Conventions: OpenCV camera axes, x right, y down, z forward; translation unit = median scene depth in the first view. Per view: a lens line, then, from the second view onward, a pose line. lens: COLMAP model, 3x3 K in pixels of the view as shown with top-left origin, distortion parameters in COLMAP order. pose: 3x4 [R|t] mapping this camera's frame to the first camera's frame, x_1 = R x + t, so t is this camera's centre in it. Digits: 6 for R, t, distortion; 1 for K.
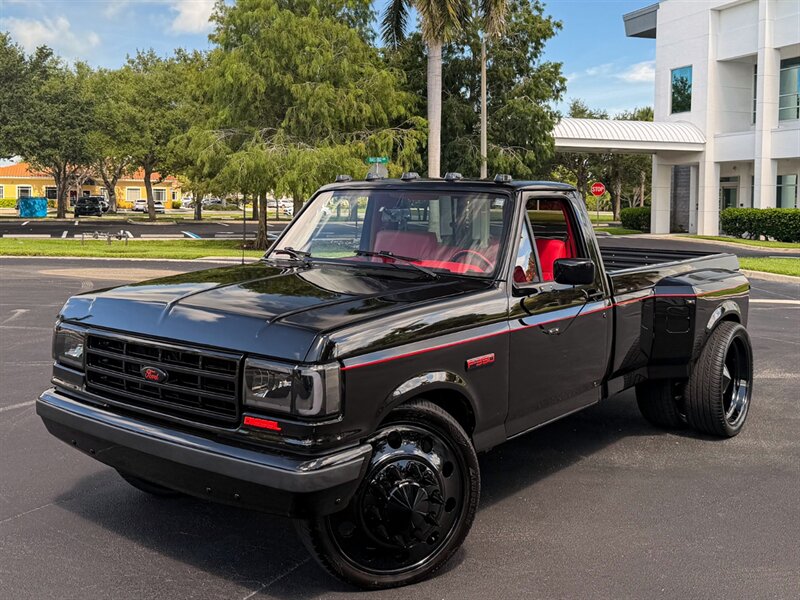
lens RADIAL K [[834.8, 0, 398.1], [0, 834.8, 228.1], [0, 0, 1]] dist [0.175957, -0.410097]
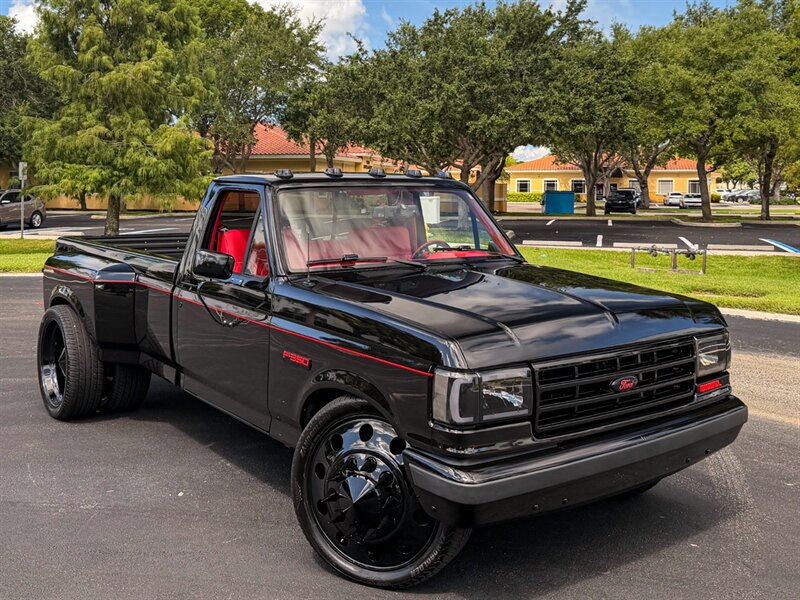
lens RADIAL K [[833.3, 0, 377.0], [0, 833.3, 202.7], [0, 0, 1]] dist [0.202041, -0.471414]
pose [[0.814863, -0.000642, -0.579653, -0.150532], [-0.011615, 0.999781, -0.017436, -0.013585], [0.579537, 0.020941, 0.814677, 0.347335]]
